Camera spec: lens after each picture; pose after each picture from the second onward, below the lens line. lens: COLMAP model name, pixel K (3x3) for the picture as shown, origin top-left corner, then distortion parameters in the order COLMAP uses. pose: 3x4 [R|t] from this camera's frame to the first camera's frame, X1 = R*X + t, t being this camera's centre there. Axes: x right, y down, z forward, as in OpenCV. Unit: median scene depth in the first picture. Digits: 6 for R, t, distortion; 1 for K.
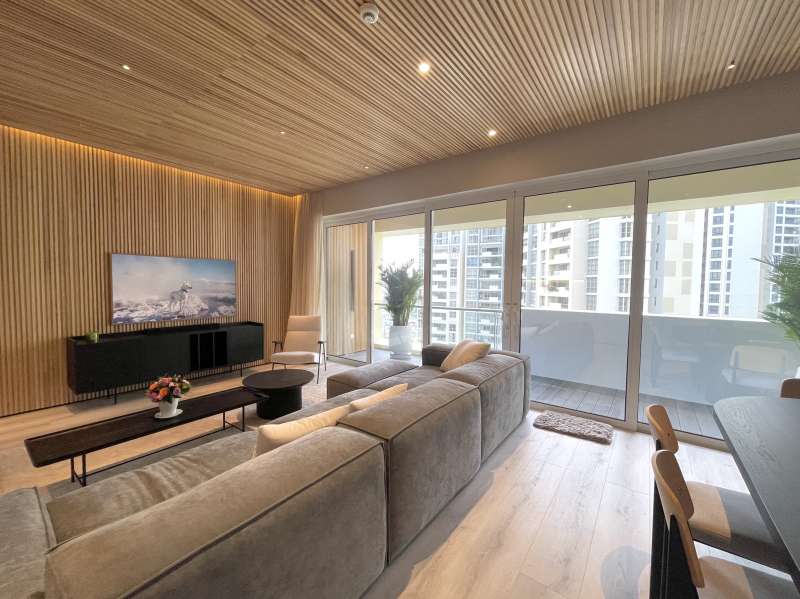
lens RADIAL K [[330.1, 0, 393.9], [0, 330.1, 298.8], [0, 0, 1]] dist [-0.000074, 0.000088]
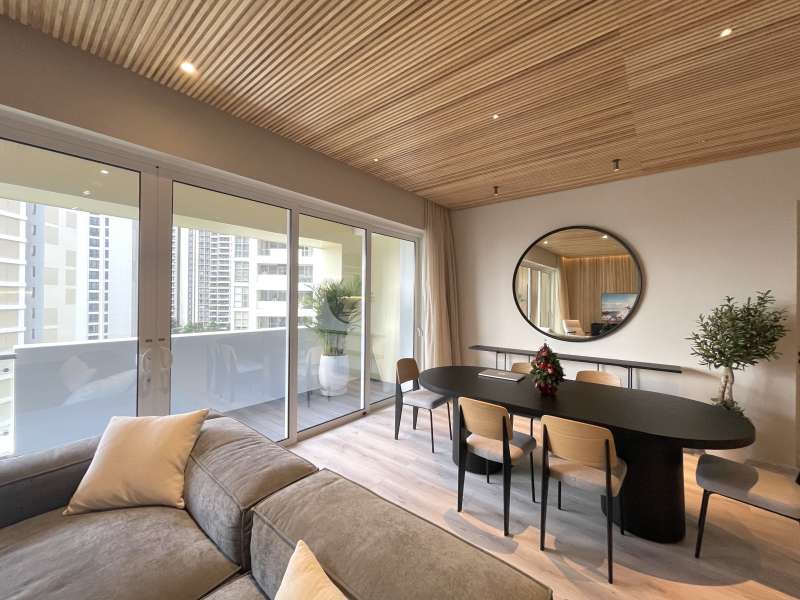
lens RADIAL K [[323.1, 0, 395.5], [0, 323.1, 298.6], [0, 0, 1]] dist [-0.000621, 0.000160]
pose [[0.033451, -0.009245, 0.999398, -0.228844], [0.035522, 0.999336, 0.008055, -0.047754], [-0.998809, 0.035231, 0.033757, 0.465096]]
